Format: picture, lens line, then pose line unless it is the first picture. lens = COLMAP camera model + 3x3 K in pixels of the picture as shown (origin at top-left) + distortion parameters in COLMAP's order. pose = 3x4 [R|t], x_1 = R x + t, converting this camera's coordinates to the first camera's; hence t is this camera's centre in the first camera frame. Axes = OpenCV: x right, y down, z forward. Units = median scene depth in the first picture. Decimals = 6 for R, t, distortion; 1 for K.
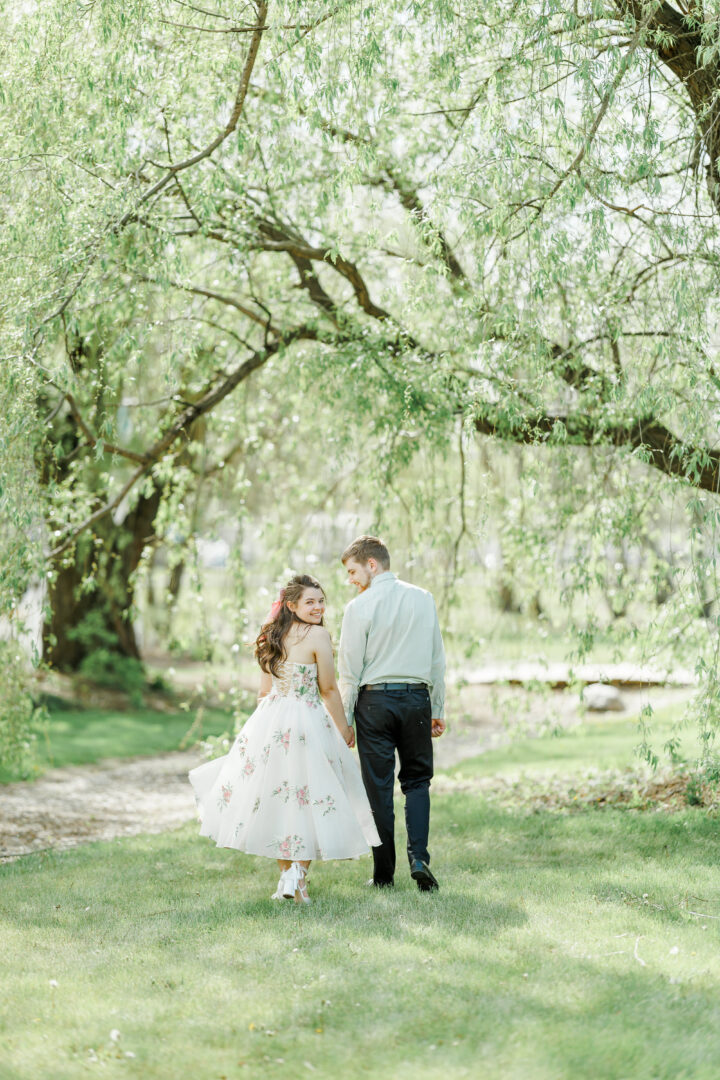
lens RADIAL K [[3205.5, 0, 358.5], [0, 3205.5, 542.3], [0, 0, 1]] dist [0.140739, 0.000000]
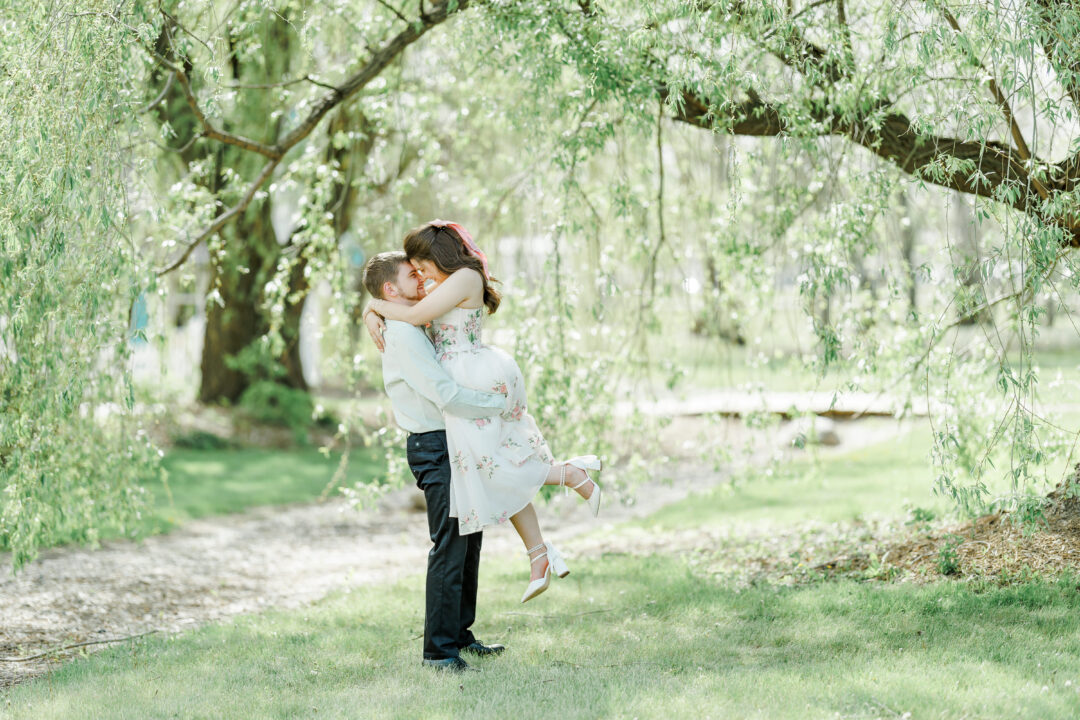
lens RADIAL K [[3205.5, 0, 541.6], [0, 3205.5, 359.8], [0, 0, 1]] dist [0.140739, 0.000000]
pose [[0.999974, -0.004541, -0.005610, 0.005595], [0.004698, 0.999590, 0.028249, 0.003658], [0.005480, -0.028275, 0.999585, 0.157724]]
